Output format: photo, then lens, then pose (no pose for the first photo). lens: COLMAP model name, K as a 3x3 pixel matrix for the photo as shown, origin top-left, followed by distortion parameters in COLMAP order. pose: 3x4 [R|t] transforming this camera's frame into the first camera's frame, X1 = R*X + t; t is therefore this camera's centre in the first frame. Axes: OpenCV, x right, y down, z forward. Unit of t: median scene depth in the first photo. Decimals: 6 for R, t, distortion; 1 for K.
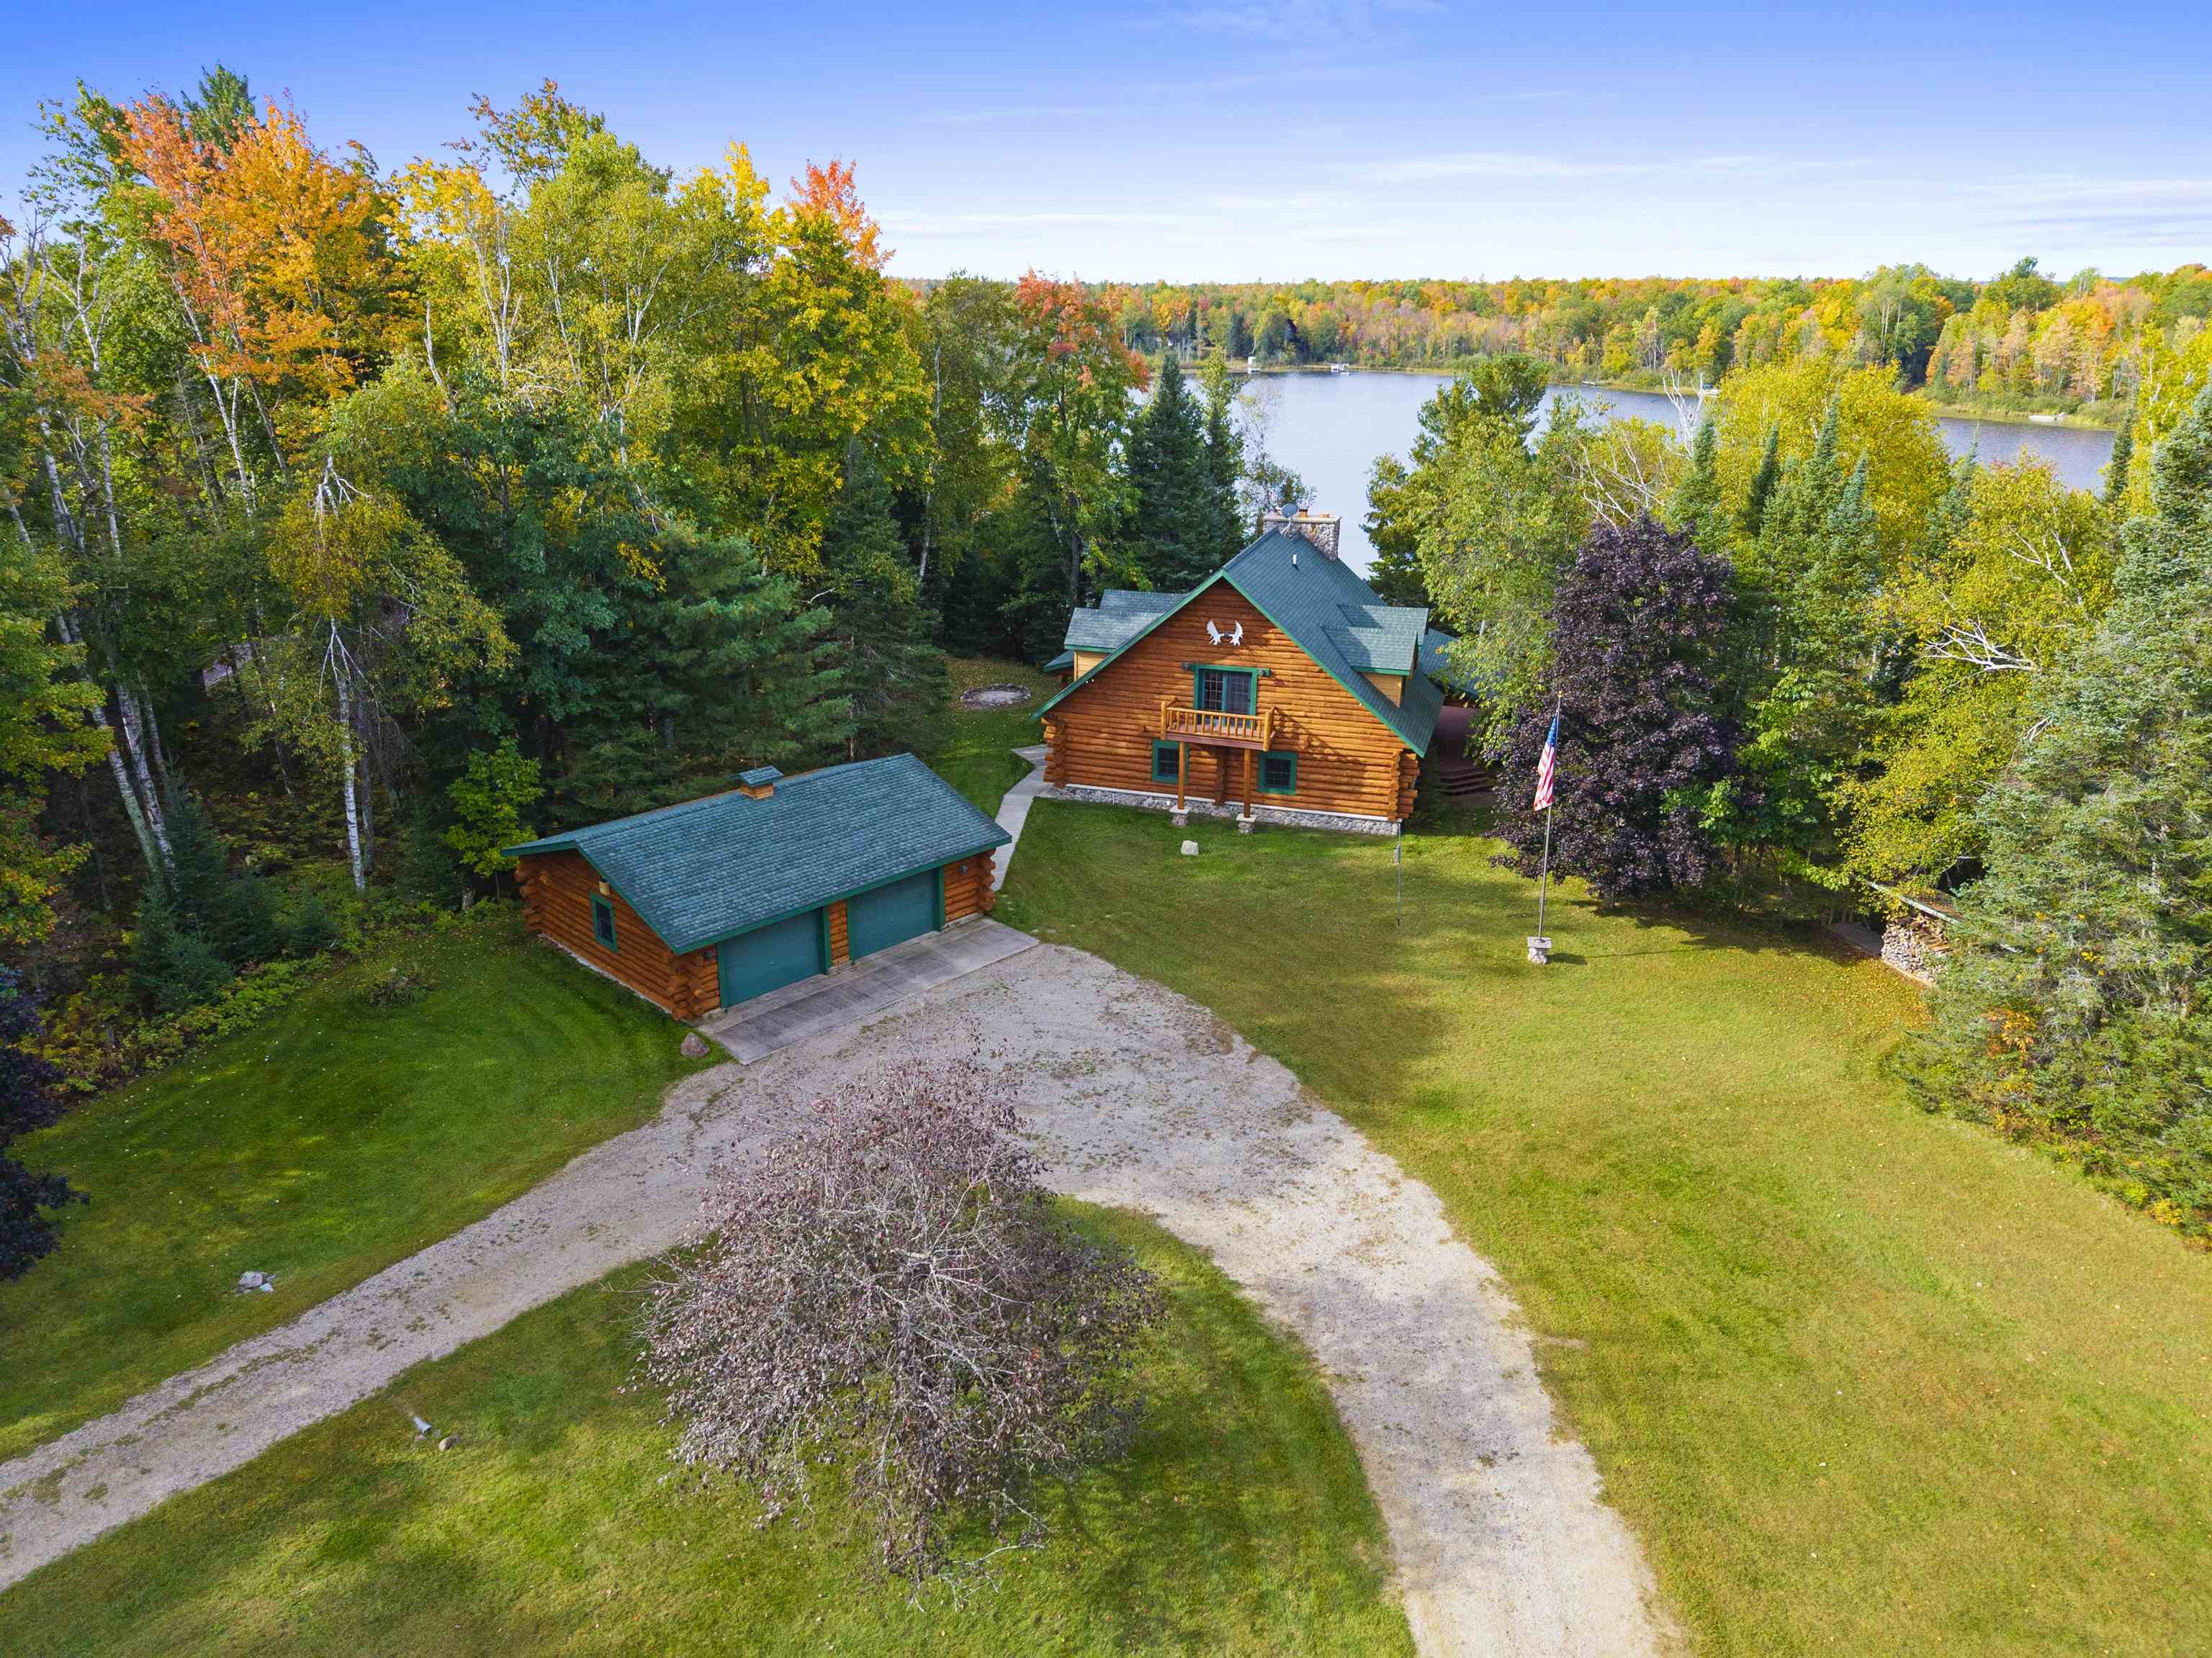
lens RADIAL K [[1494.3, 0, 1106.0], [0, 1494.3, 829.0], [0, 0, 1]] dist [0.113130, -0.159370]
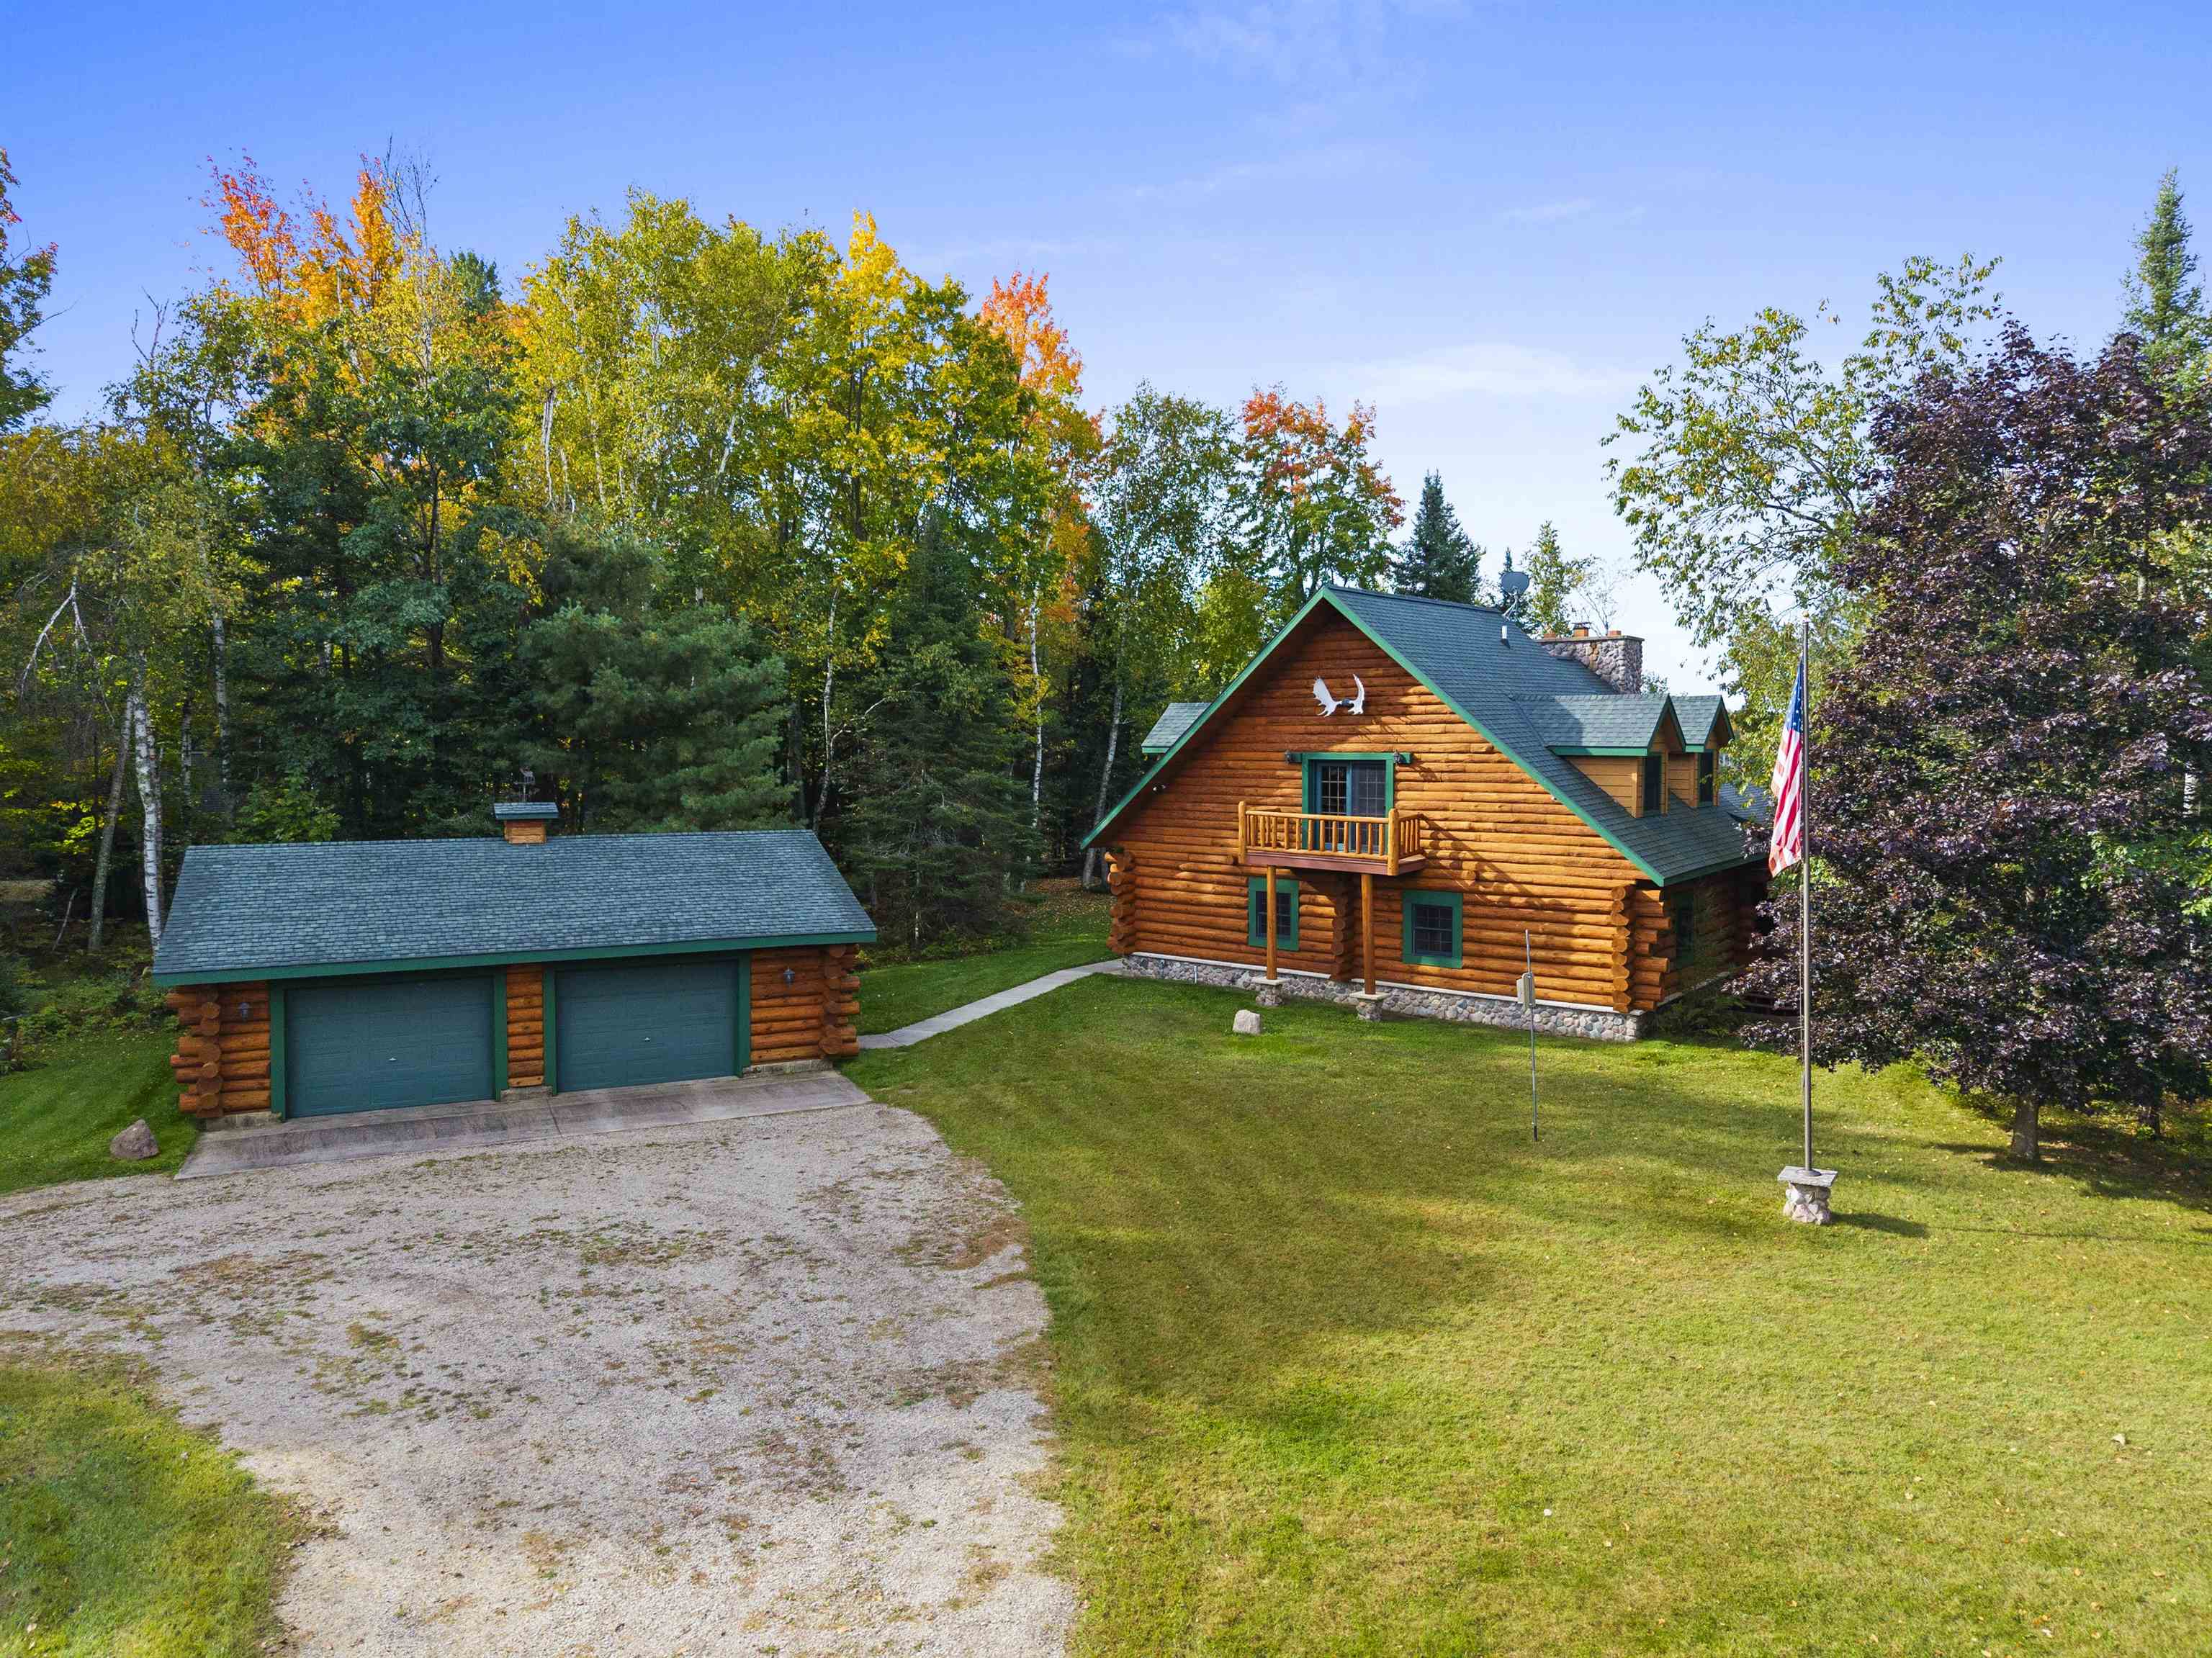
lens RADIAL K [[1494.3, 0, 1106.0], [0, 1494.3, 829.0], [0, 0, 1]] dist [0.113130, -0.159370]
pose [[0.934772, 0.012721, -0.355022, 0.212477], [-0.112687, 0.958367, -0.262365, 0.100897], [0.336903, 0.285257, 0.897287, 0.410219]]
